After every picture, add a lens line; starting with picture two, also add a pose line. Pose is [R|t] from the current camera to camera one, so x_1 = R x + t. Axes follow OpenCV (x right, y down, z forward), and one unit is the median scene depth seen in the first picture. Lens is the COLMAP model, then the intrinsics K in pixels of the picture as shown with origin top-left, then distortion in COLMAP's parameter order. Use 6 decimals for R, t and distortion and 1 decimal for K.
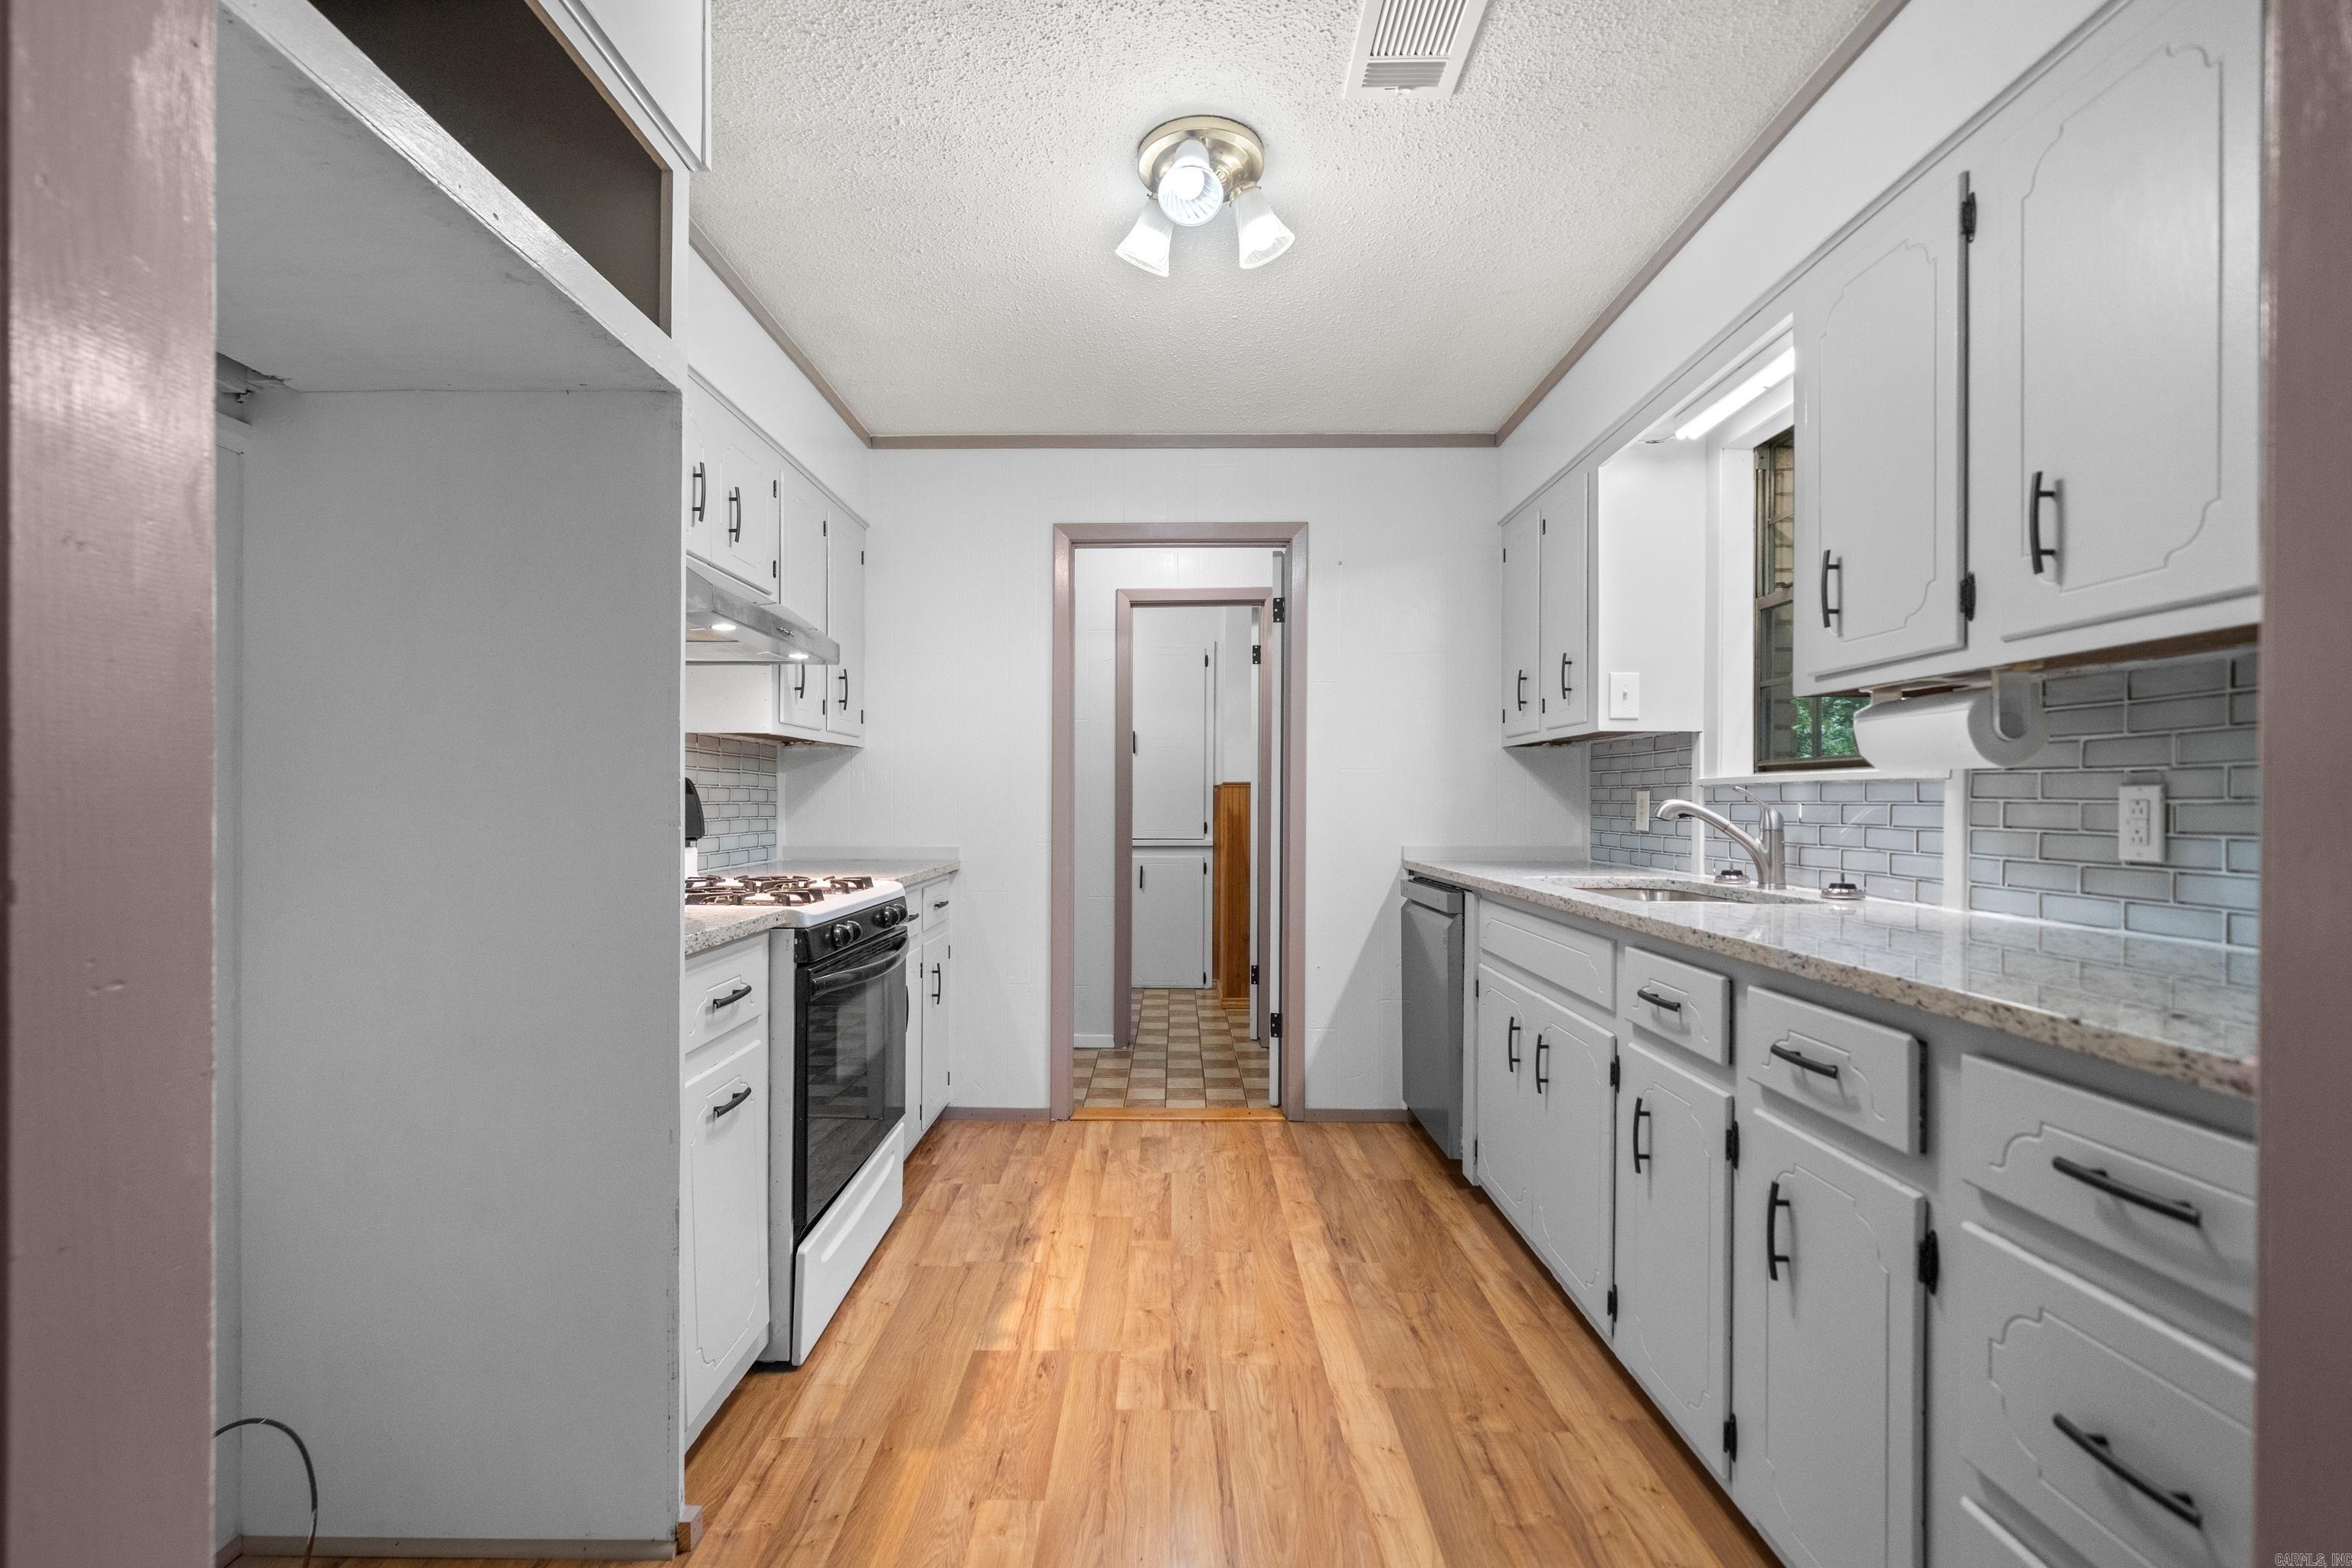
lens RADIAL K [[1009.7, 0, 1159.1], [0, 1009.7, 795.0], [0, 0, 1]] dist [-0.001543, 0.000713]
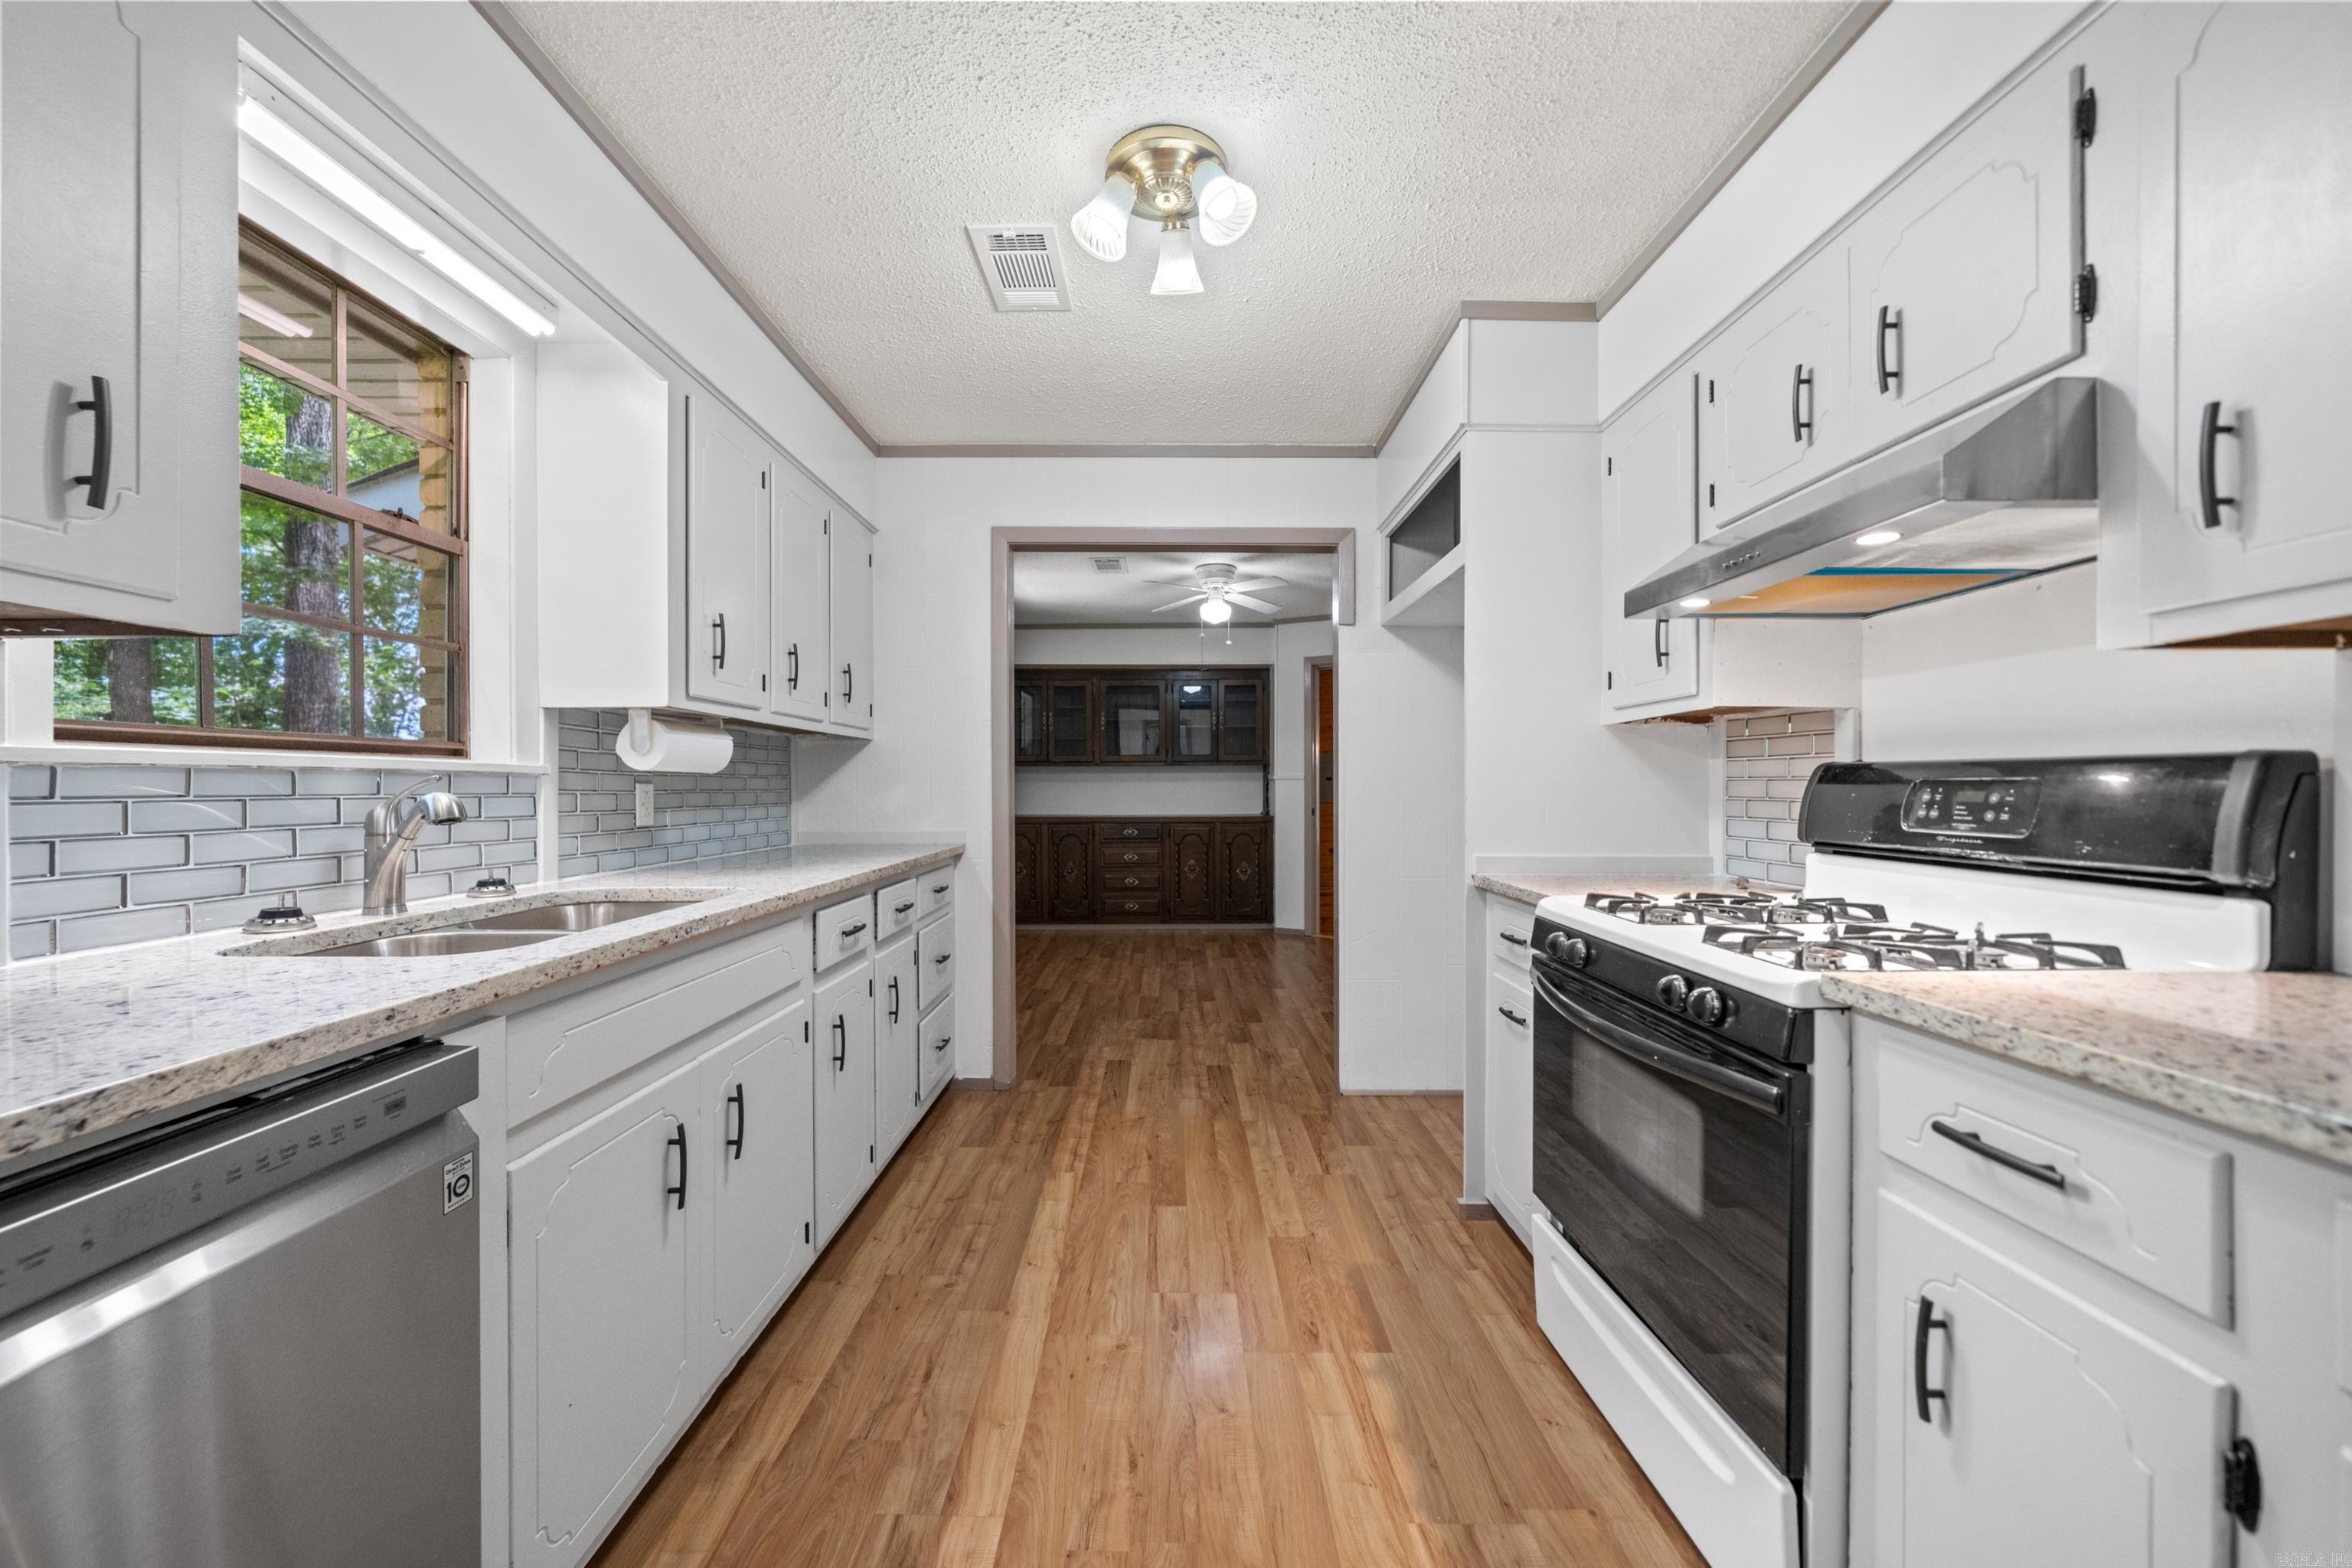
lens RADIAL K [[859.5, 0, 1175.1], [0, 859.5, 795.5], [0, 0, 1]] dist [-0.001226, -0.000027]
pose [[-0.999795, -0.003142, -0.019998, 0.045584], [-0.003190, 0.999992, 0.002357, 0.004447], [0.019991, 0.002420, -0.999797, 1.754172]]
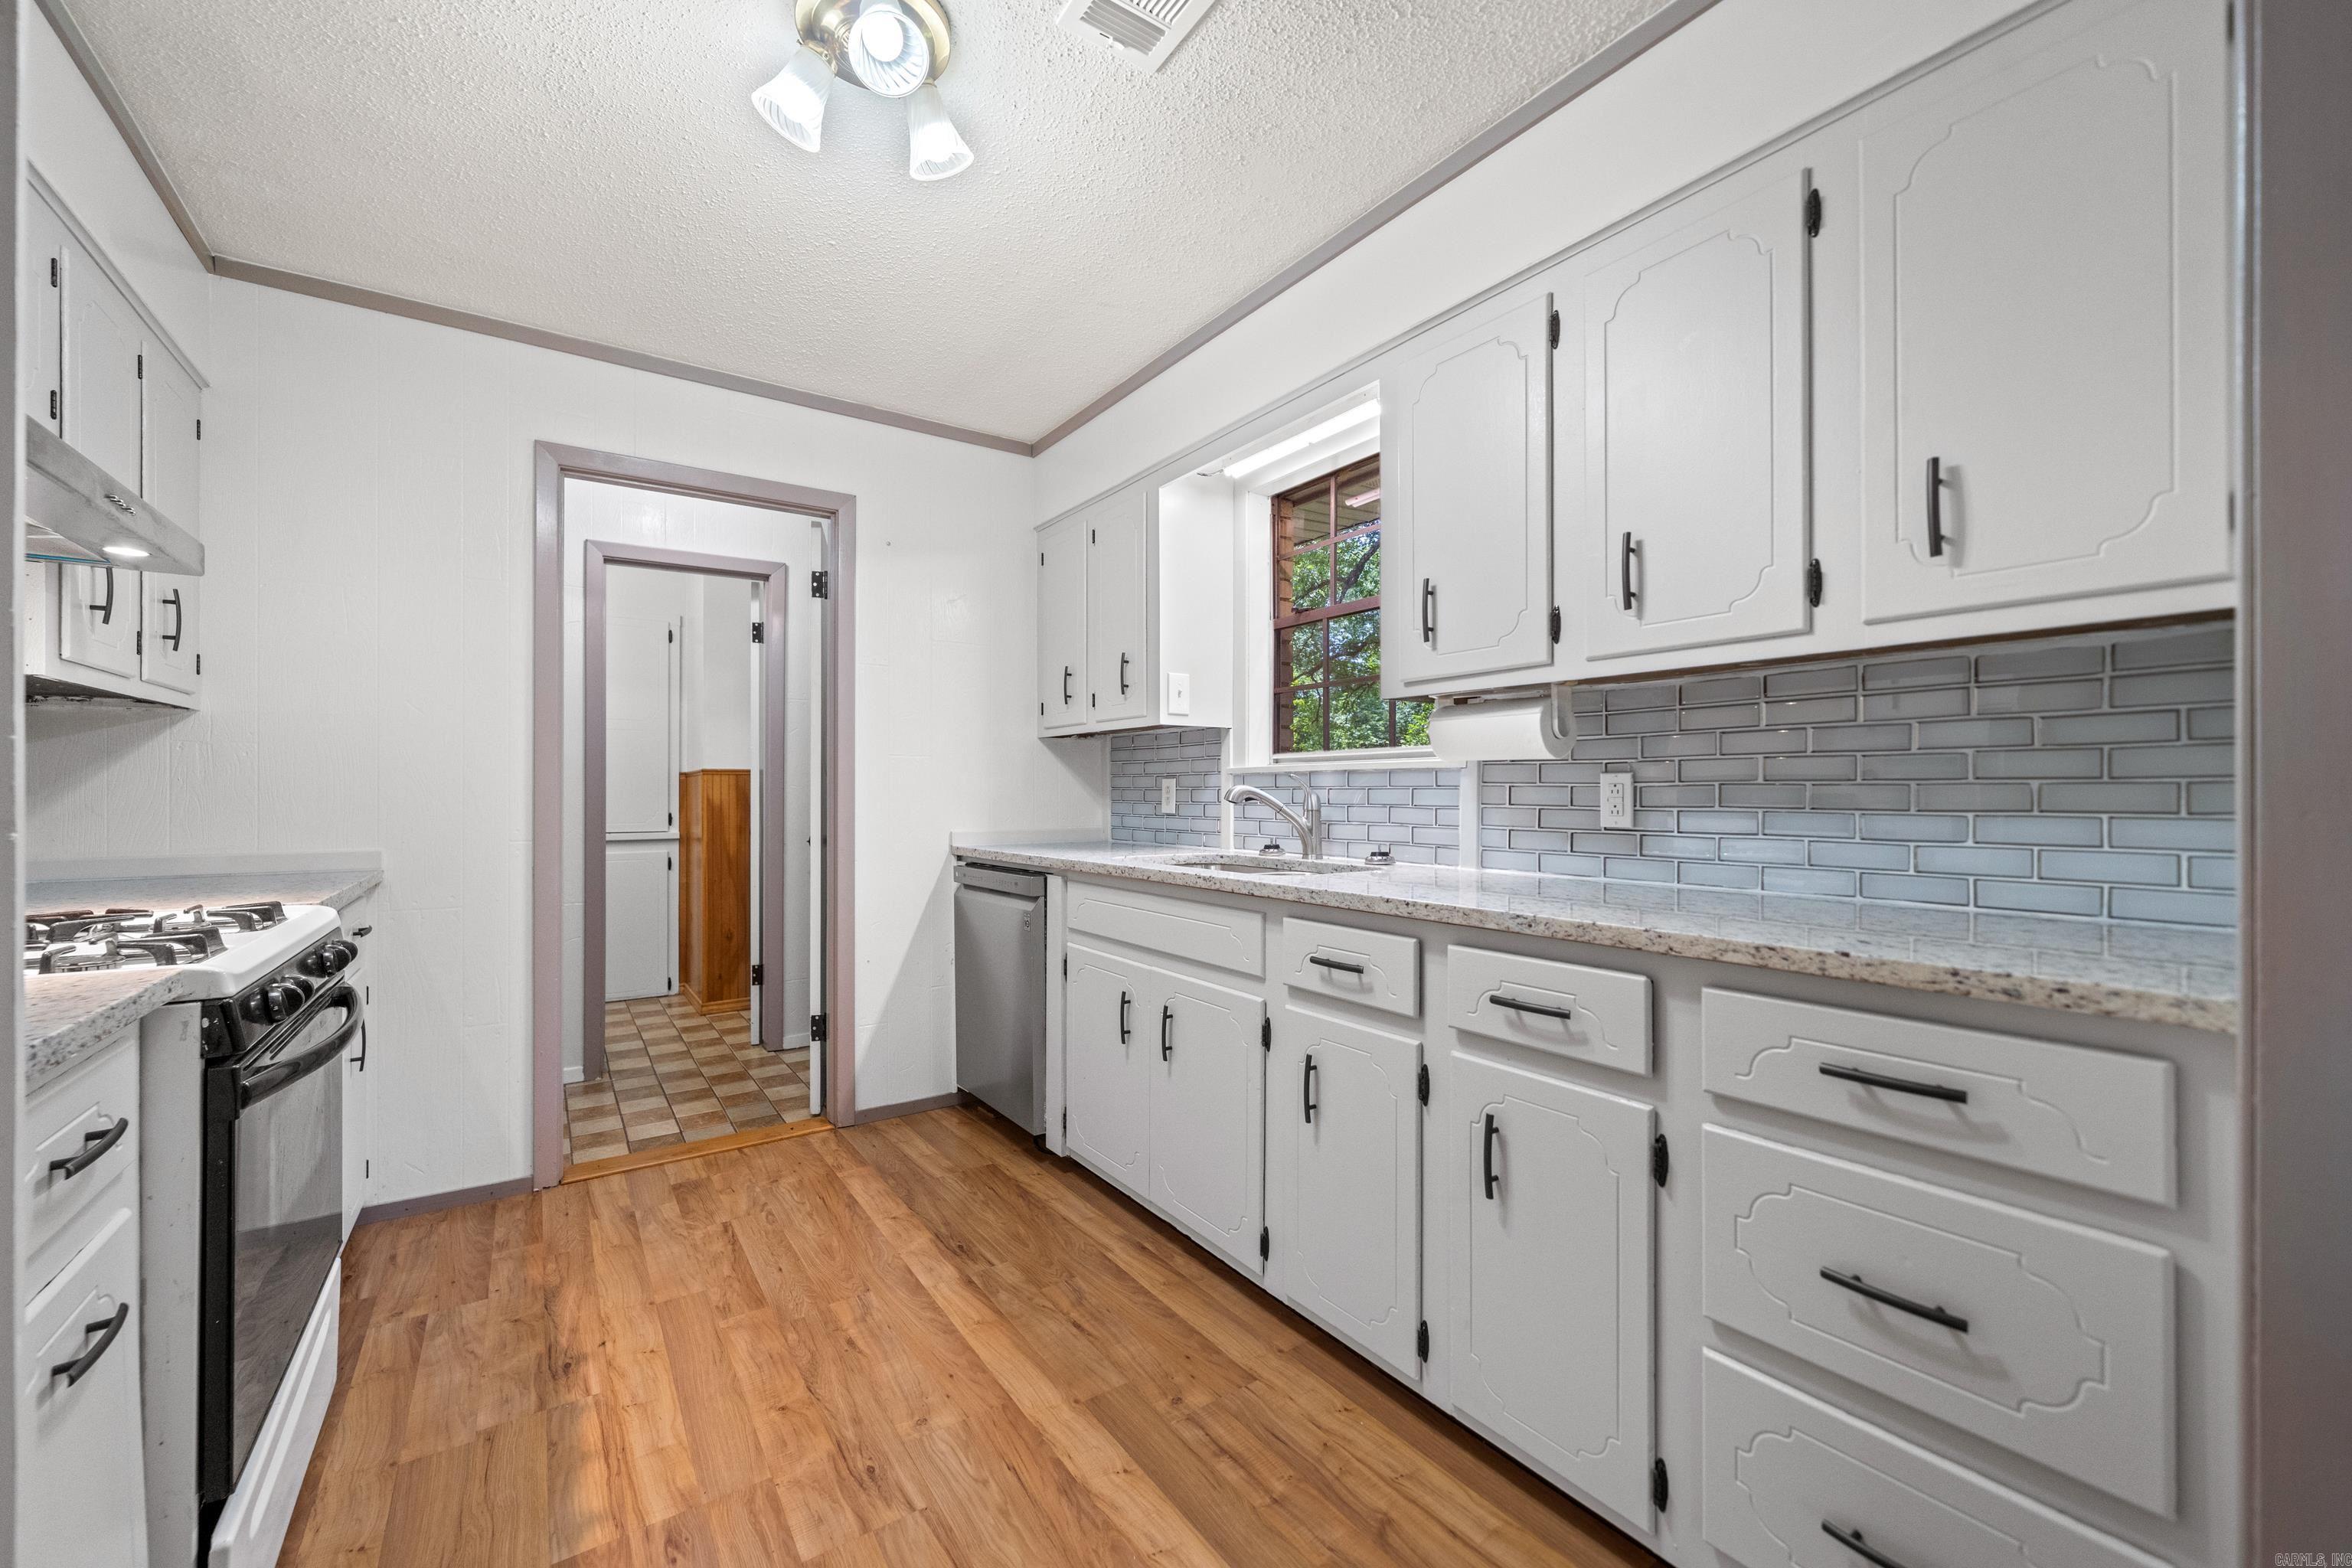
lens RADIAL K [[906.7, 0, 1141.4], [0, 906.7, 786.7], [0, 0, 1]] dist [-0.003841, 0.000419]
pose [[0.823821, -0.000074, 0.566851, -0.192597], [-0.000608, 0.999999, 0.001015, 0.005747], [-0.566850, -0.001181, 0.823820, 0.236971]]
